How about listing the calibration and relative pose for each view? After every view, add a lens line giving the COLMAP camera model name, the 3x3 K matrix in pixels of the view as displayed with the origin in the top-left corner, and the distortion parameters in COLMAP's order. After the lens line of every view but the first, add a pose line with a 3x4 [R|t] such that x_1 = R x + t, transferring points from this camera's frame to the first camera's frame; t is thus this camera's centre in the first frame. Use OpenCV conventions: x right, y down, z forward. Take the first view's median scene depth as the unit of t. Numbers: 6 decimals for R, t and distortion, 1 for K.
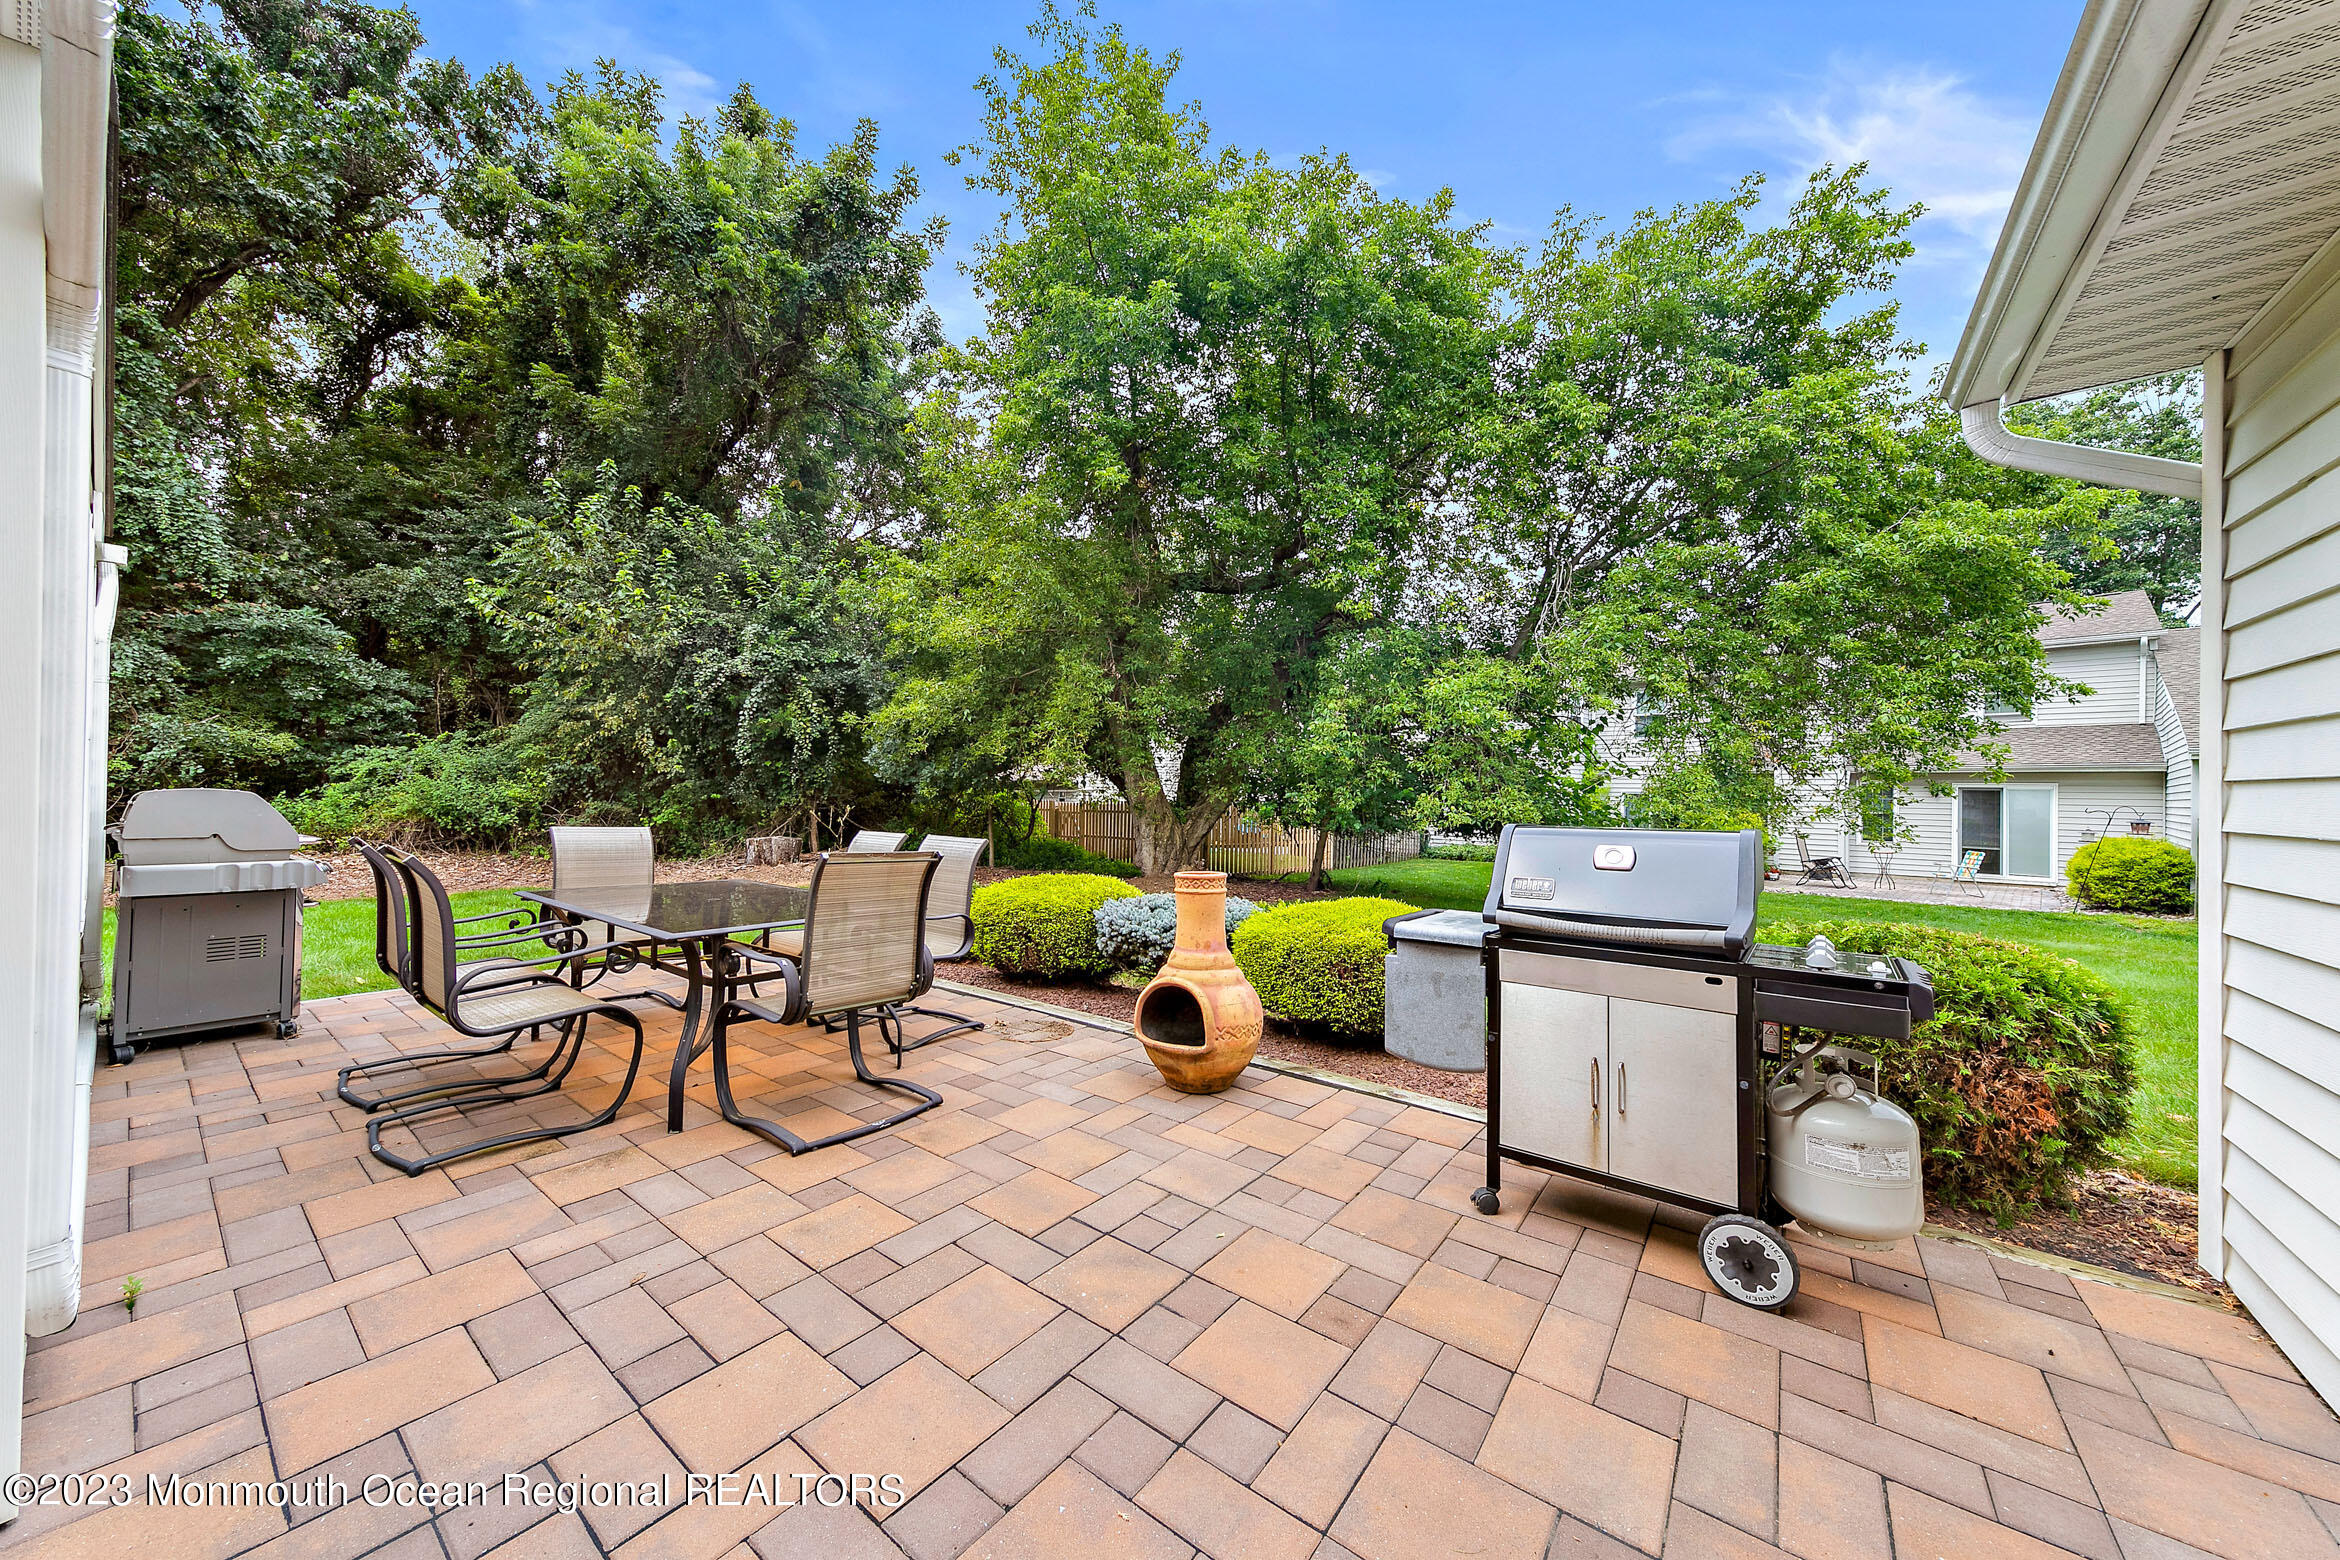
lens RADIAL K [[782.4, 0, 1179.8], [0, 782.4, 787.8], [0, 0, 1]] dist [0.001303, -0.000134]
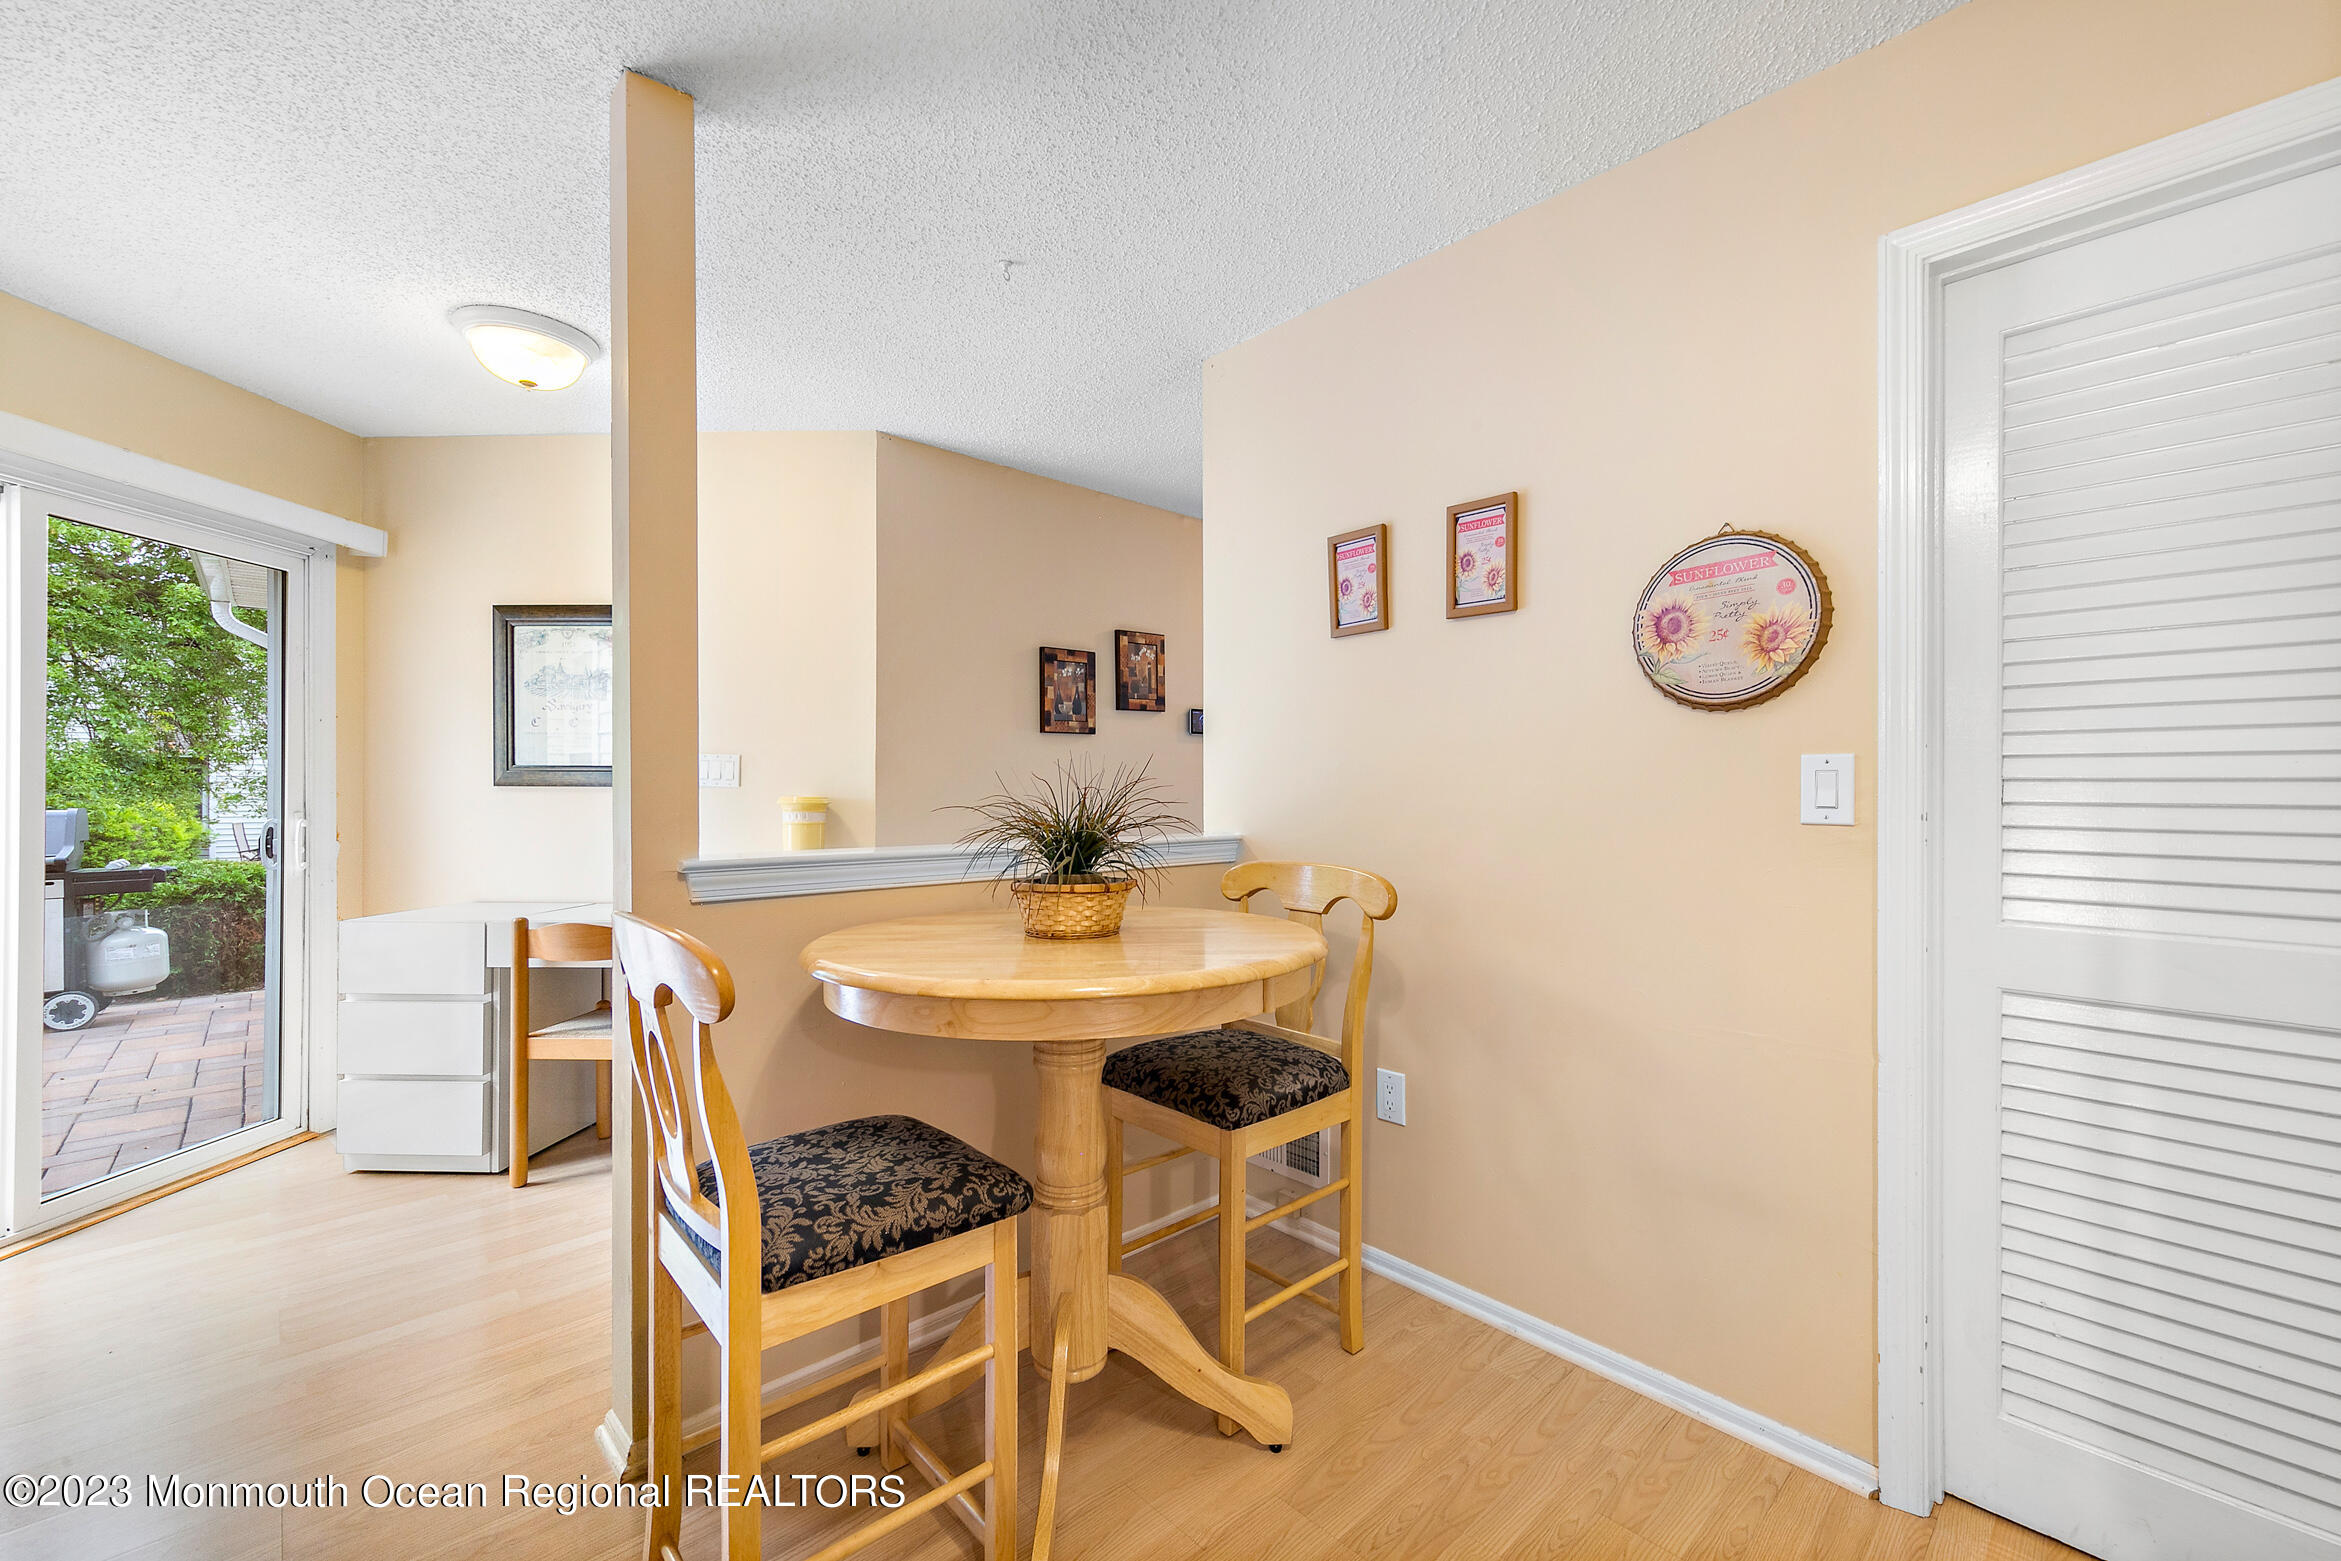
lens RADIAL K [[943.7, 0, 1180.2], [0, 943.7, 784.2], [0, 0, 1]] dist [0.007242, -0.000530]
pose [[0.147134, -0.008113, 0.989083, -1.331908], [-0.006917, 0.999933, 0.009231, -0.051261], [-0.989092, -0.008200, 0.147068, -2.274289]]
